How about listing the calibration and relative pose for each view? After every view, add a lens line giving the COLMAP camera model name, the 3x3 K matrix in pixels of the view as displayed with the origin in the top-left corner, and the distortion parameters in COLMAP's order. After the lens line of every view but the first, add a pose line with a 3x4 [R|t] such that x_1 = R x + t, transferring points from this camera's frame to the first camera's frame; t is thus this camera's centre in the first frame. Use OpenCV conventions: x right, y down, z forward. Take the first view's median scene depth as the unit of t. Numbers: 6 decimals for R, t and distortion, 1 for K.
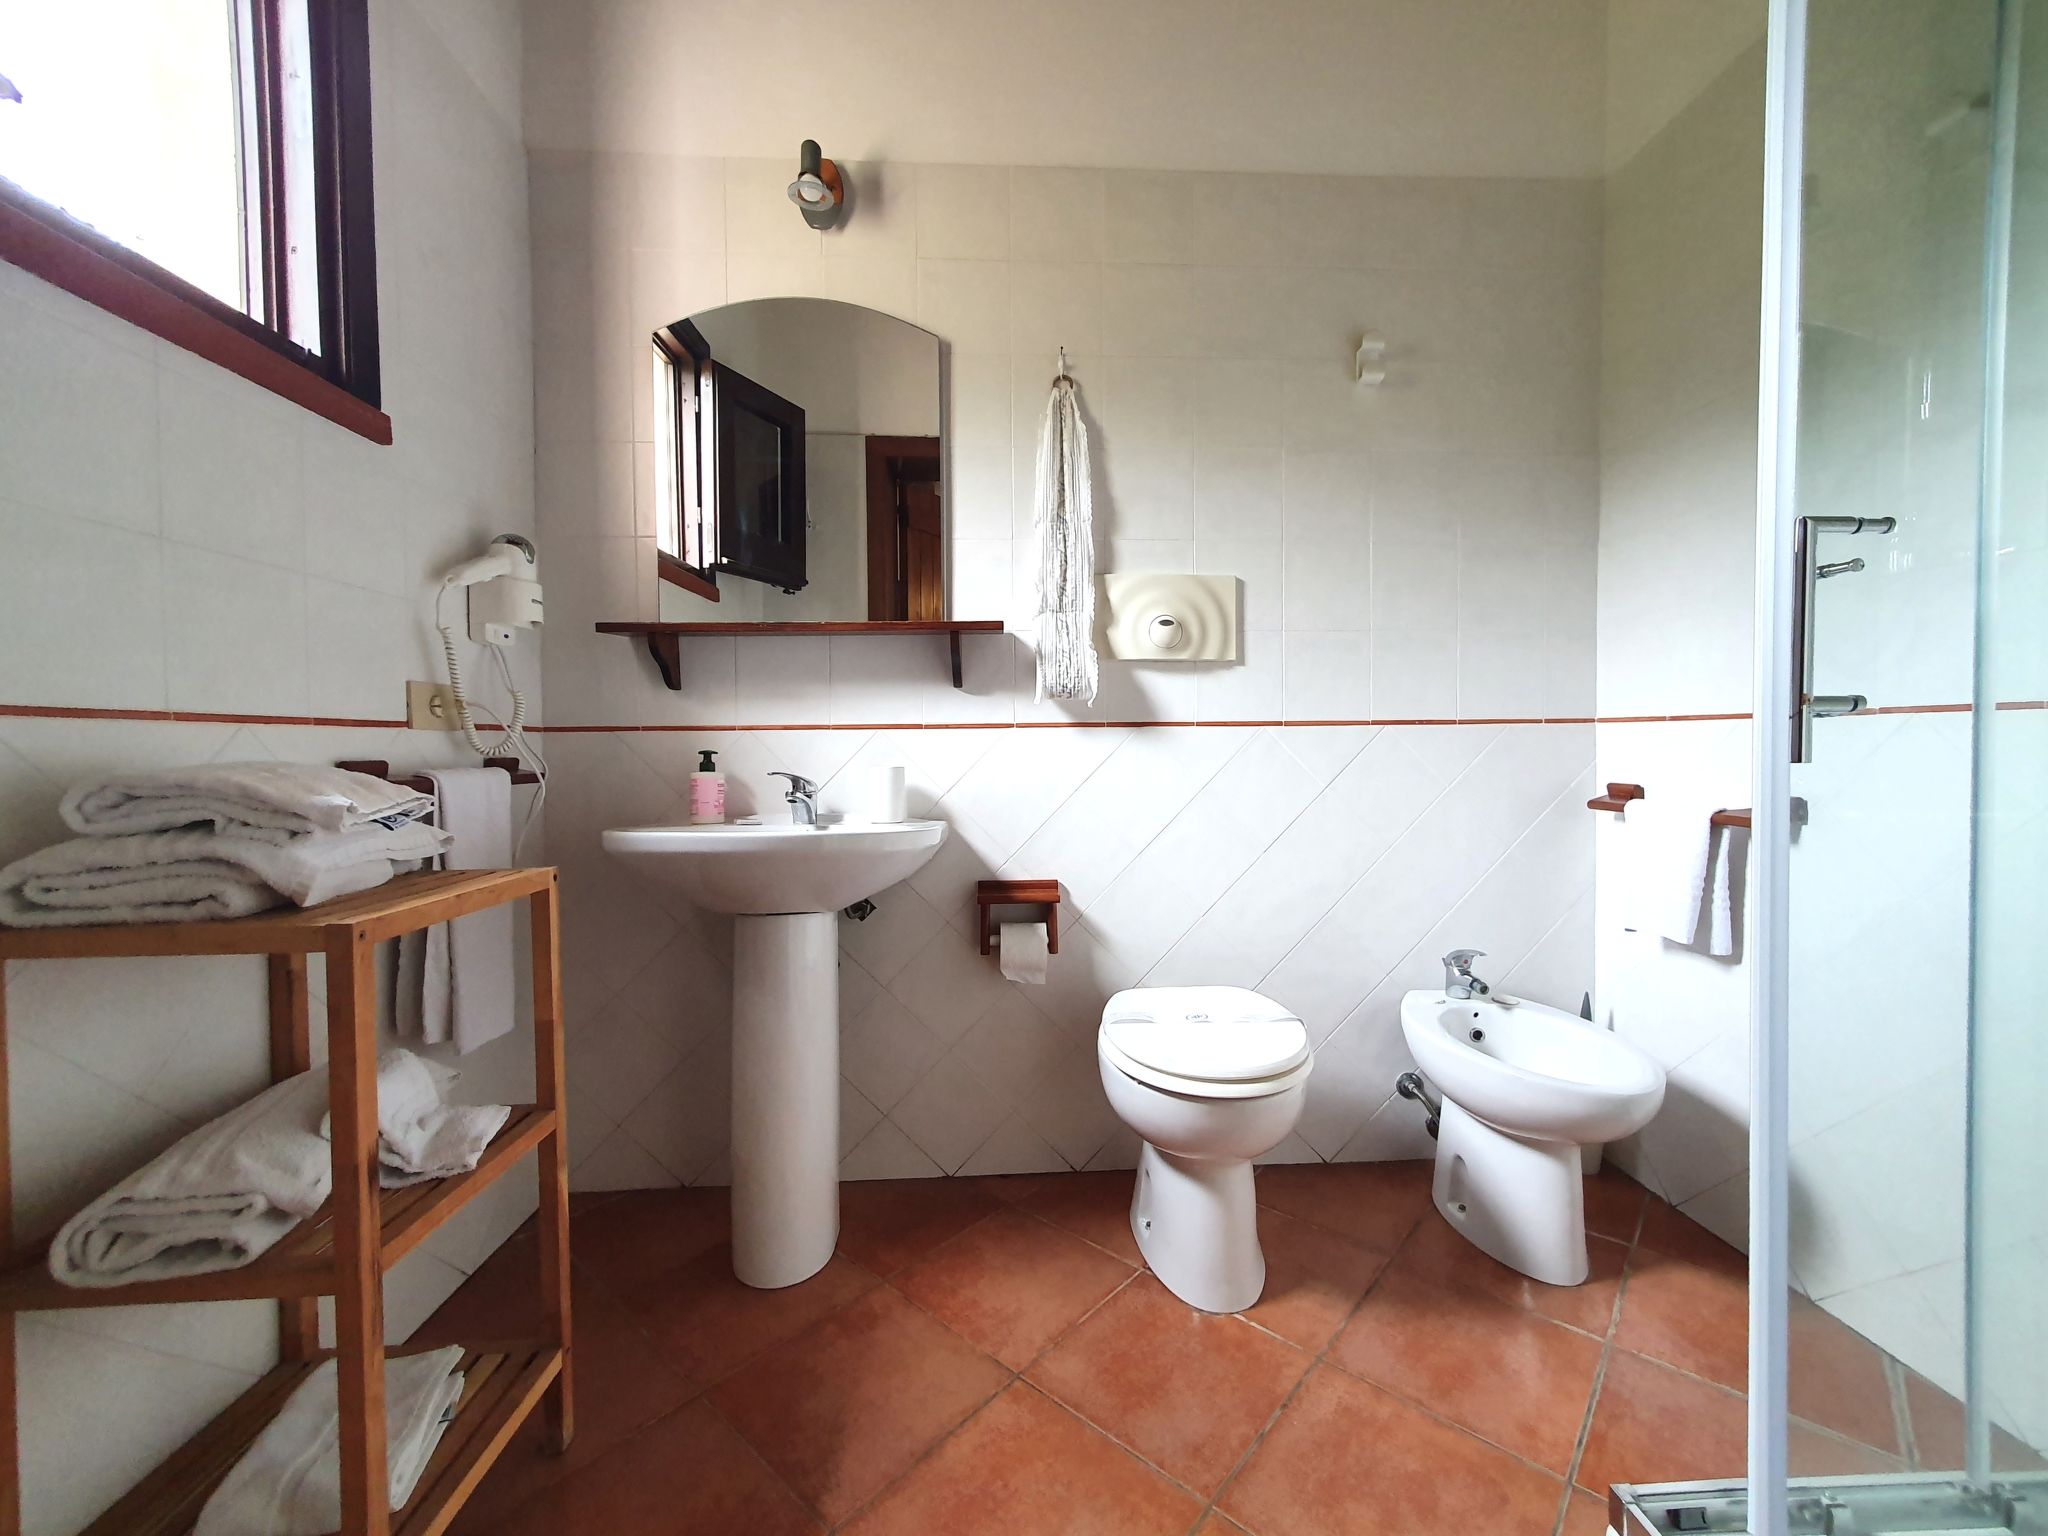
lens RADIAL K [[817.8, 0, 1035.0], [0, 817.8, 766.2], [0, 0, 1]] dist [0.007992, 0.000421]
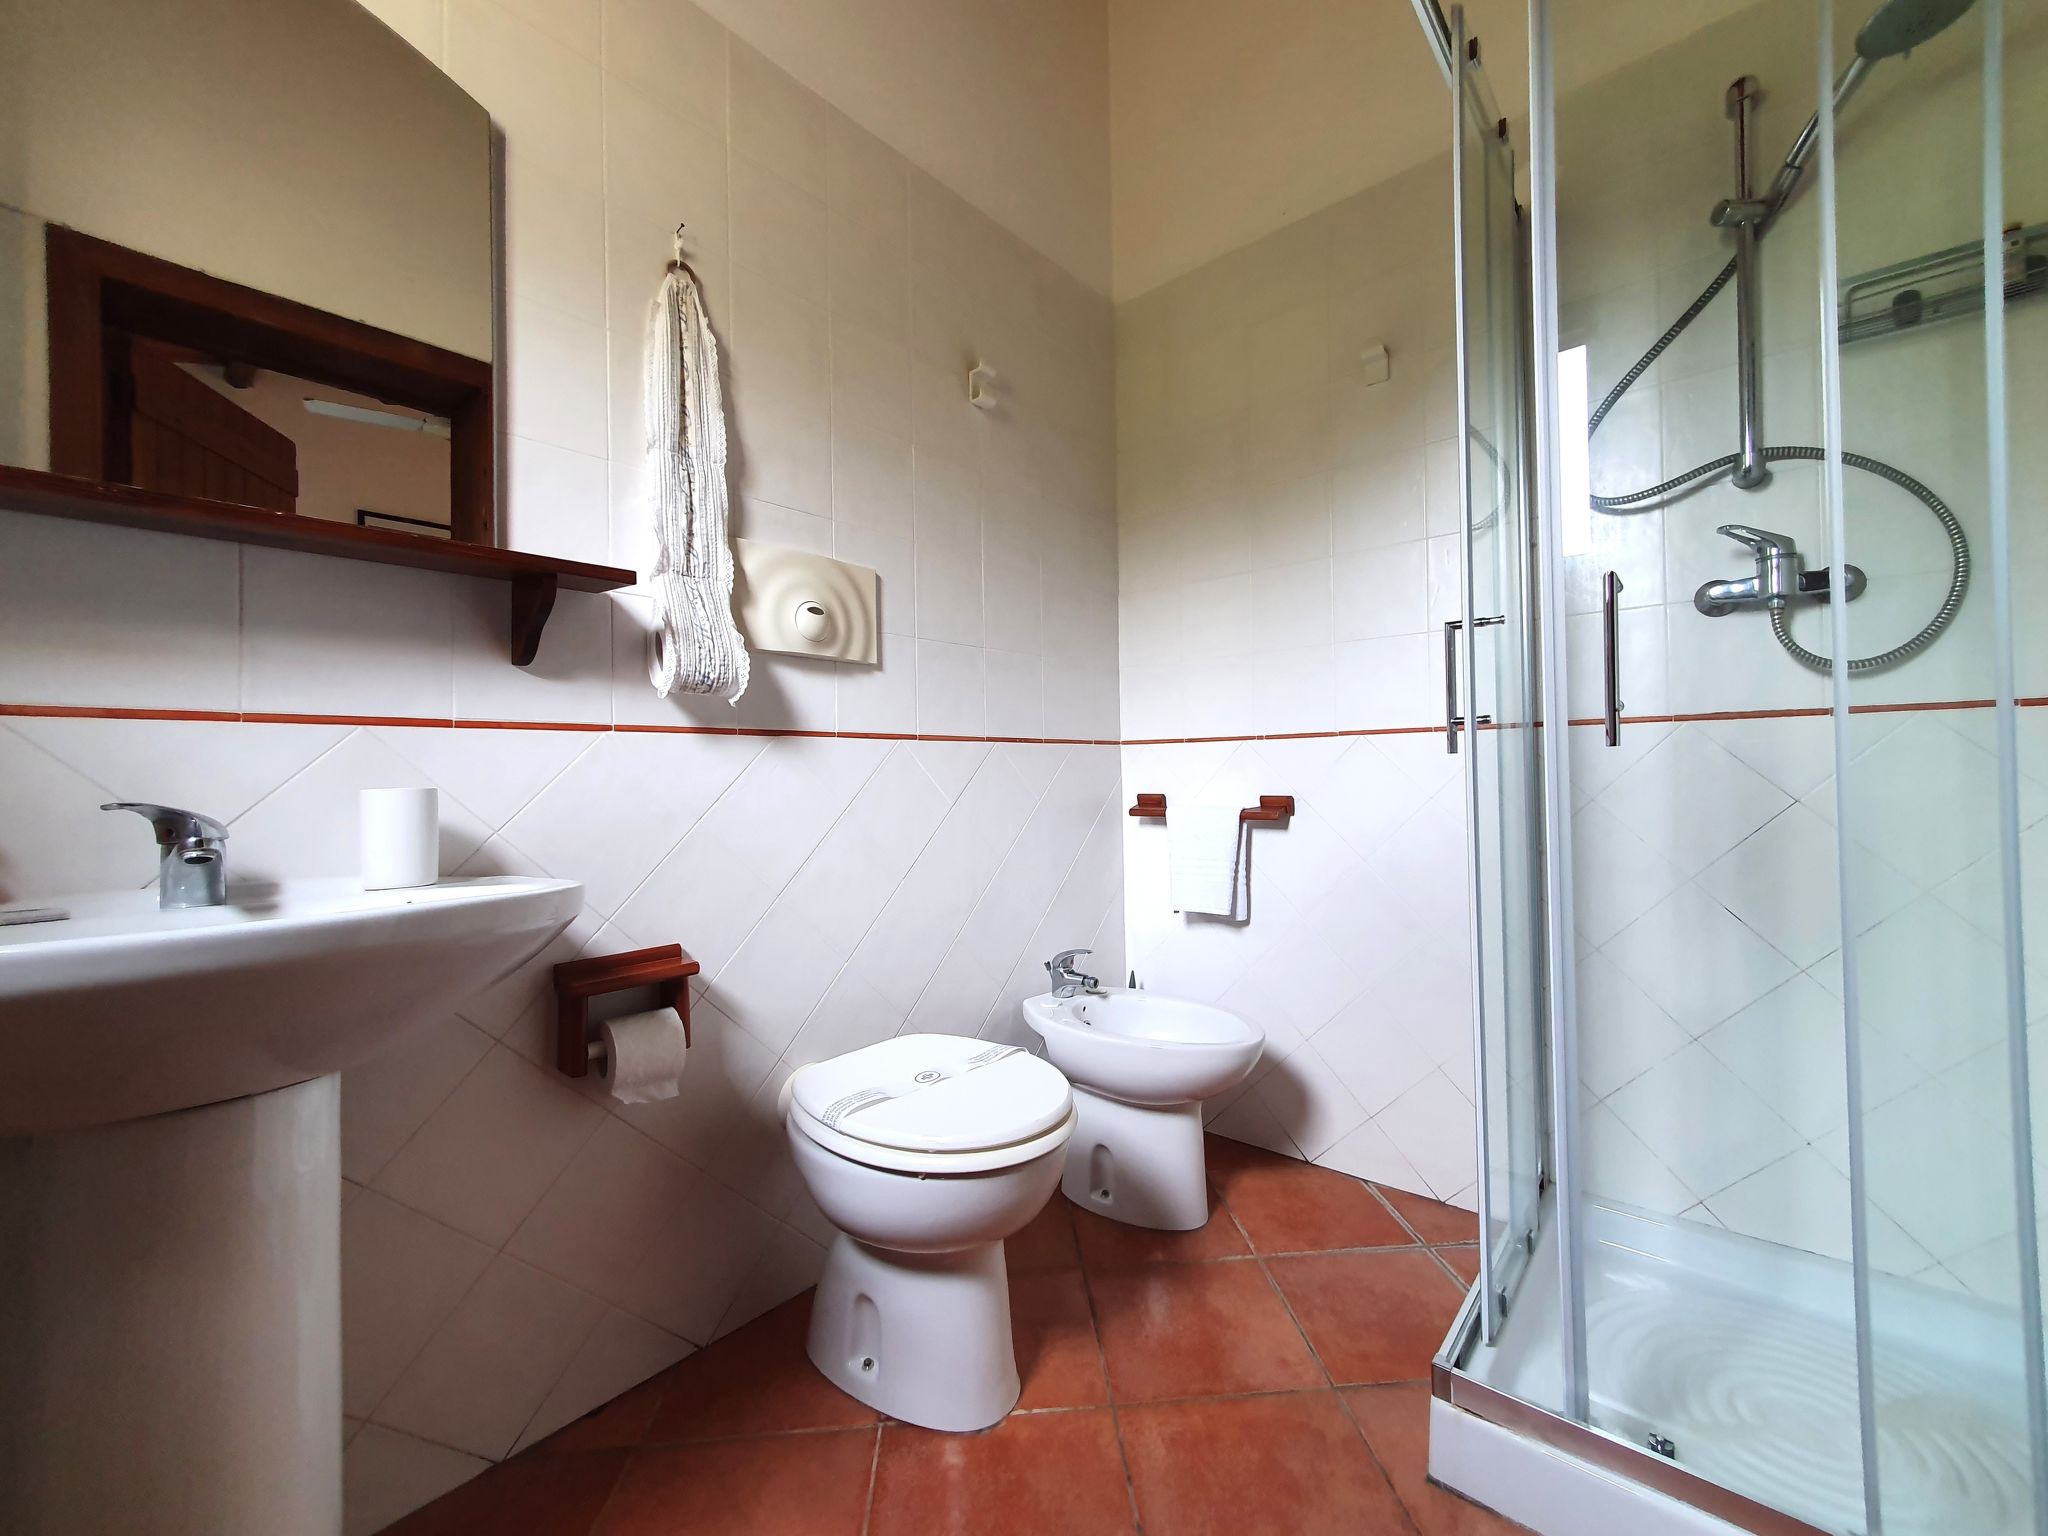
lens RADIAL K [[817.8, 0, 1035.0], [0, 817.8, 766.2], [0, 0, 1]] dist [0.007992, 0.000421]
pose [[0.696770, 0.004146, 0.717283, -0.276593], [0.030395, 0.998914, -0.035300, 0.017776], [-0.716650, 0.046397, 0.695888, 0.271493]]
